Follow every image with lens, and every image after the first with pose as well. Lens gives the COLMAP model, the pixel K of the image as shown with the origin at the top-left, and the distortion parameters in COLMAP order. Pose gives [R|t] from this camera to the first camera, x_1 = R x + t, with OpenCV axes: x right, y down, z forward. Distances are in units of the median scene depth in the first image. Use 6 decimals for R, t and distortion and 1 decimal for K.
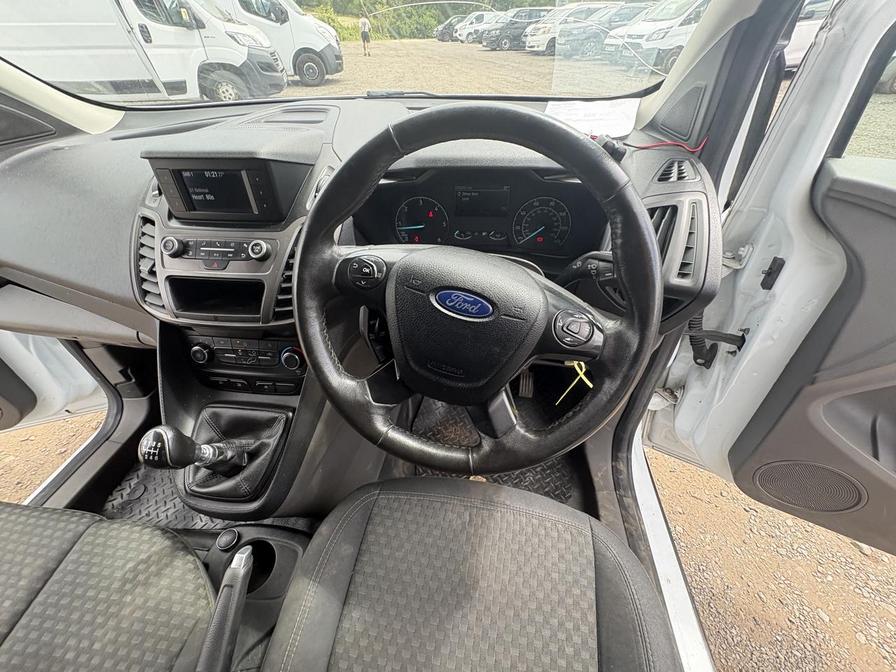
lens RADIAL K [[360.2, 0, 453.3], [0, 360.2, 339.2], [0, 0, 1]] dist [0.003266, 0.000718]
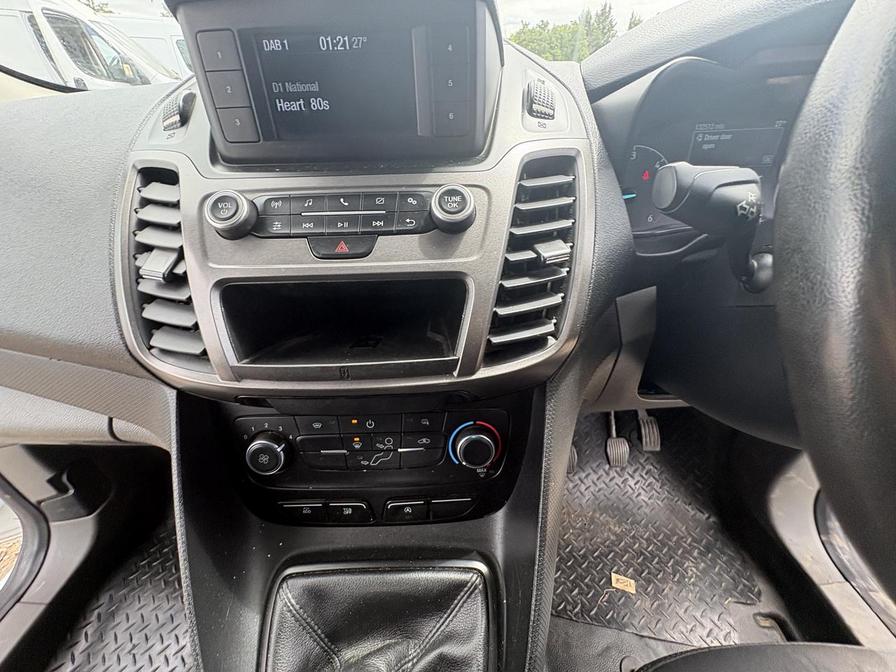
lens RADIAL K [[360.2, 0, 453.3], [0, 360.2, 339.2], [0, 0, 1]] dist [0.003266, 0.000718]
pose [[0.990788, -0.071606, 0.114945, -0.523329], [0.084813, 0.989801, -0.114454, -0.034092], [-0.105578, 0.123149, 0.986756, 0.517017]]
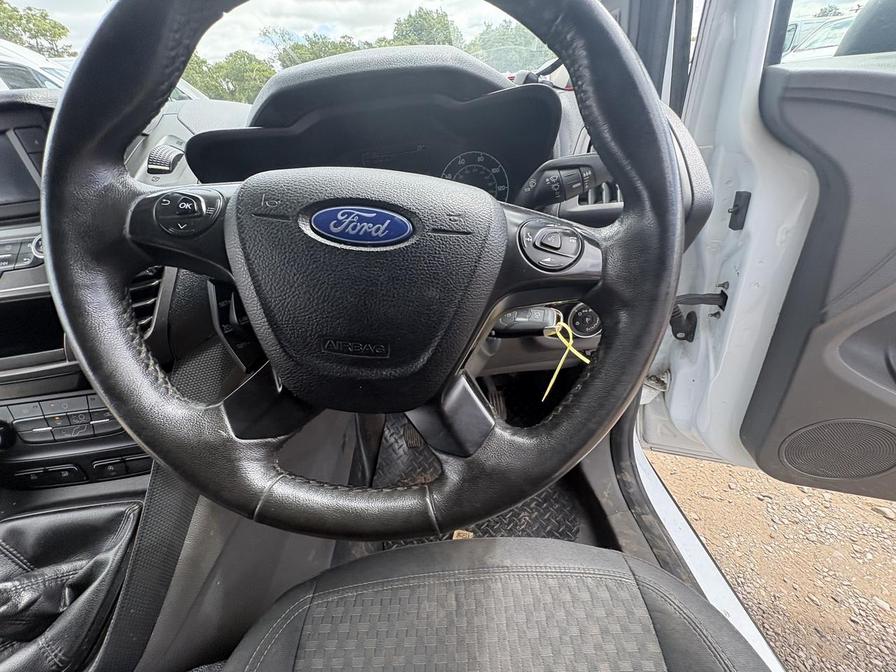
lens RADIAL K [[360.2, 0, 448.0], [0, 360.2, 336.0], [0, 0, 1]] dist [0.003014, 0.000860]
pose [[0.977136, -0.179854, 0.113395, 0.043065], [0.194382, 0.971772, -0.133695, 0.112868], [-0.086149, 0.152681, 0.984514, 0.289031]]
